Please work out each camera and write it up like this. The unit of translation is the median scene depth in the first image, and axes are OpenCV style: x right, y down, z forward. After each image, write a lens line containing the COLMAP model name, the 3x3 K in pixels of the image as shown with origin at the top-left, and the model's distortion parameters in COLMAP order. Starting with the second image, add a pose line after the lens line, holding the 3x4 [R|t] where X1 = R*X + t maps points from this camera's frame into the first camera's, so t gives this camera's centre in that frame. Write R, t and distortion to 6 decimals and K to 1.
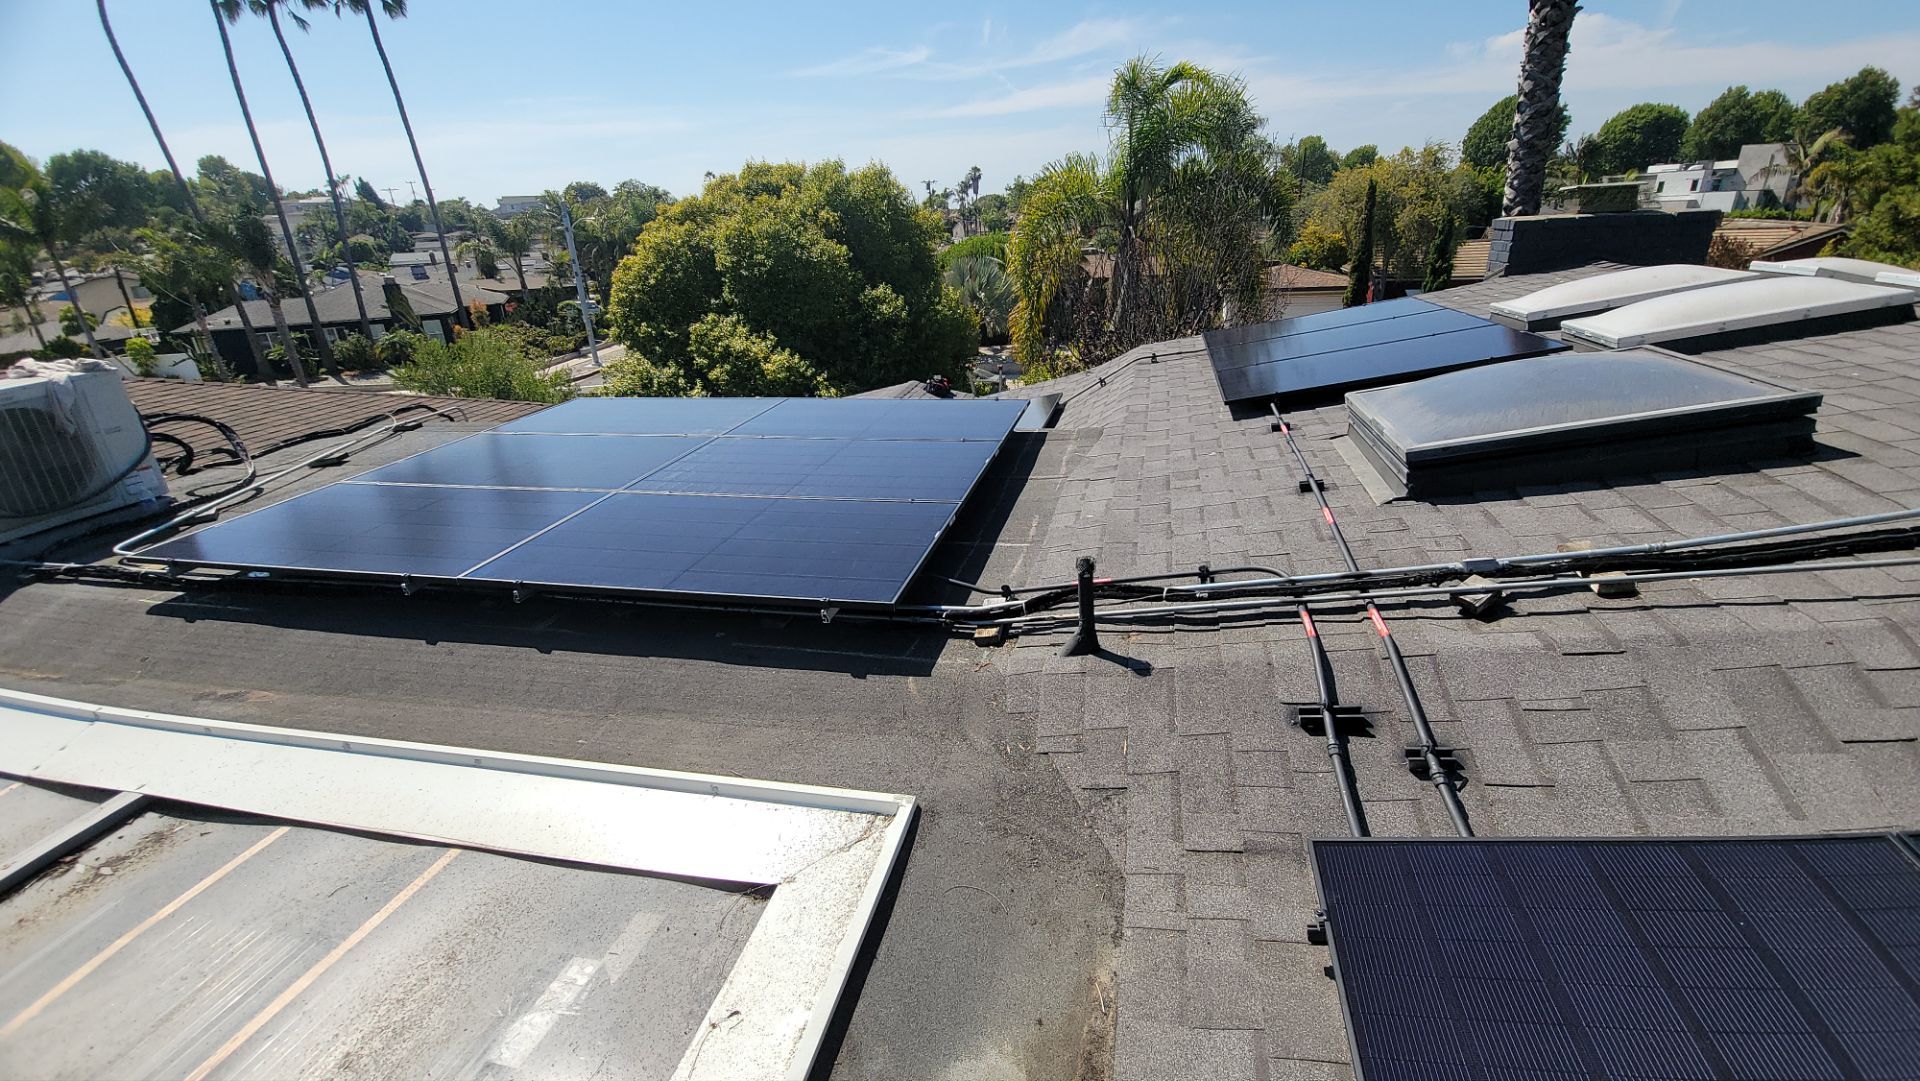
lens RADIAL K [[770.3, 0, 960.0], [0, 770.3, 540.5], [0, 0, 1]] dist [0.000505, -0.000264]
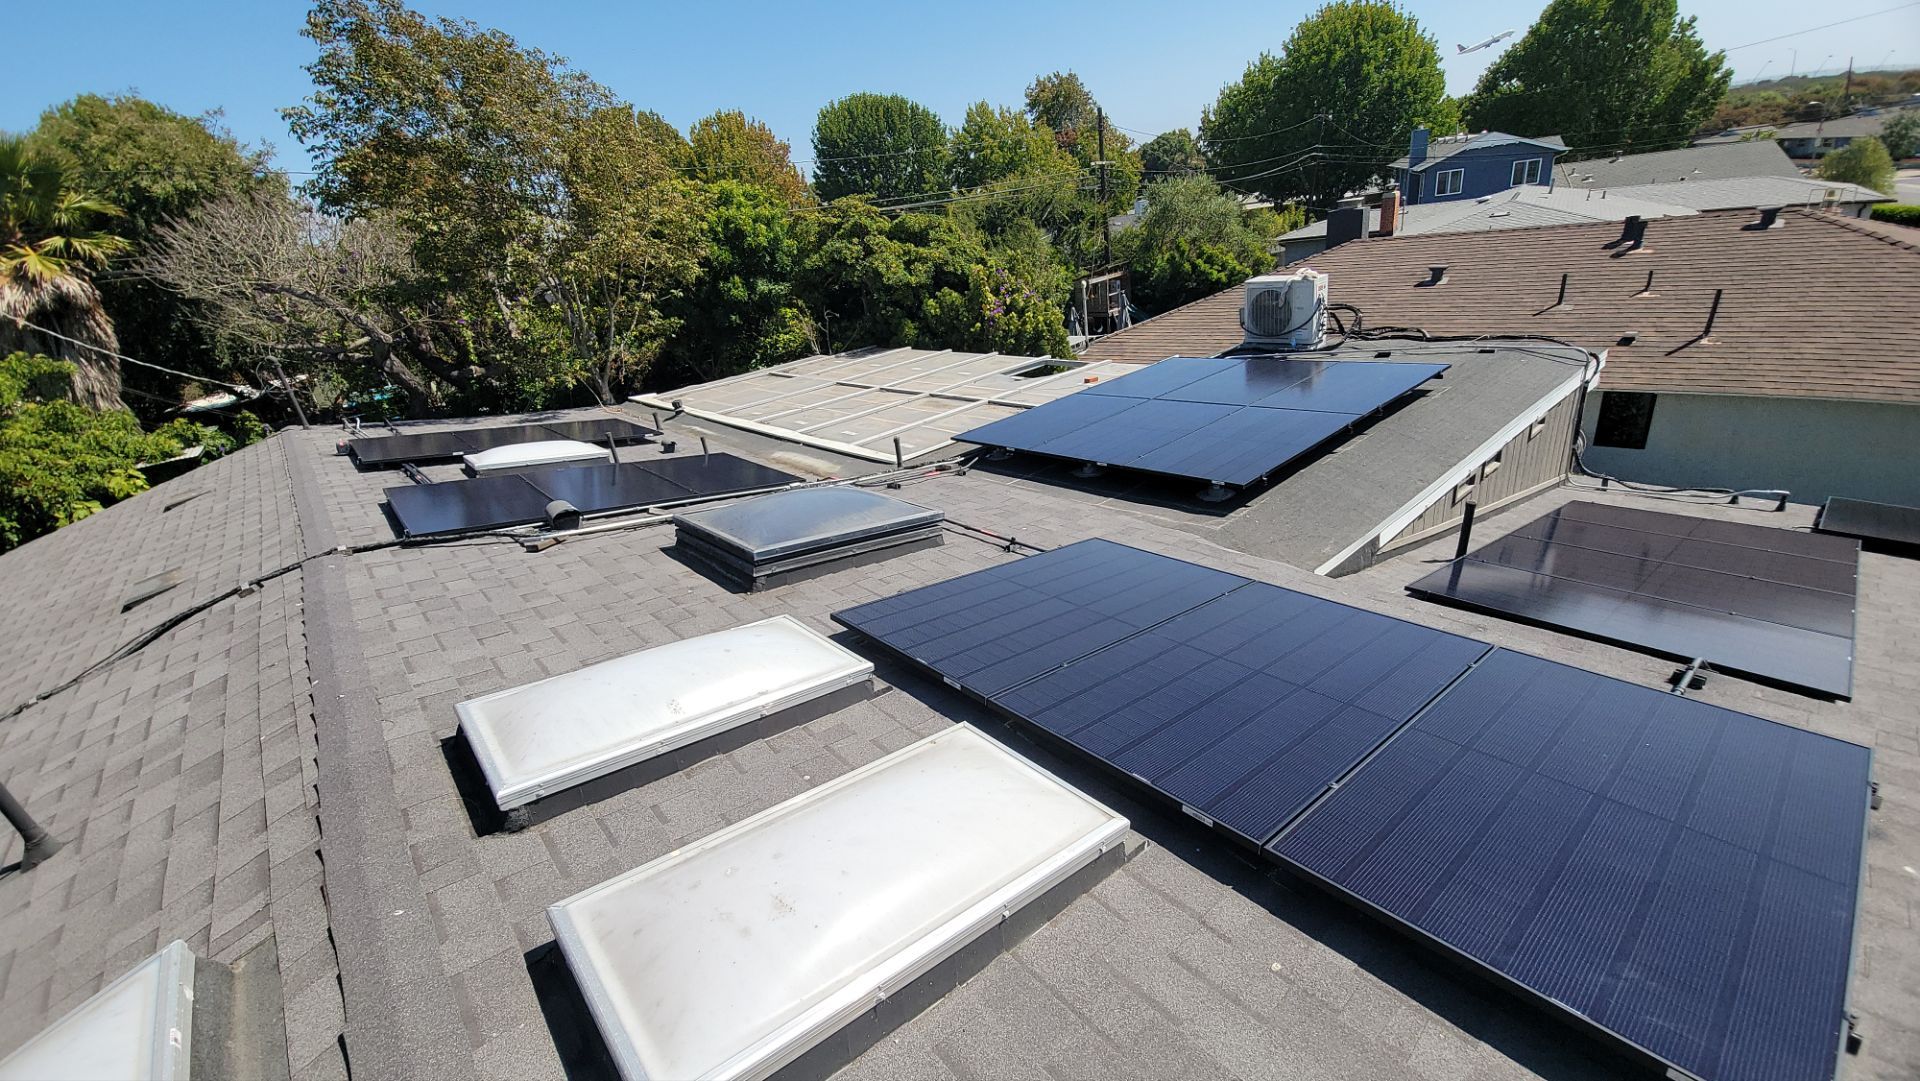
lens RADIAL K [[776.3, 0, 958.3], [0, 776.3, 544.3], [0, 0, 1]] dist [0.012288, -0.009261]
pose [[-0.559897, 0.436811, -0.704068, 0.956808], [-0.162644, 0.775273, 0.610327, -0.623666], [0.812442, 0.456232, -0.363029, 1.029514]]
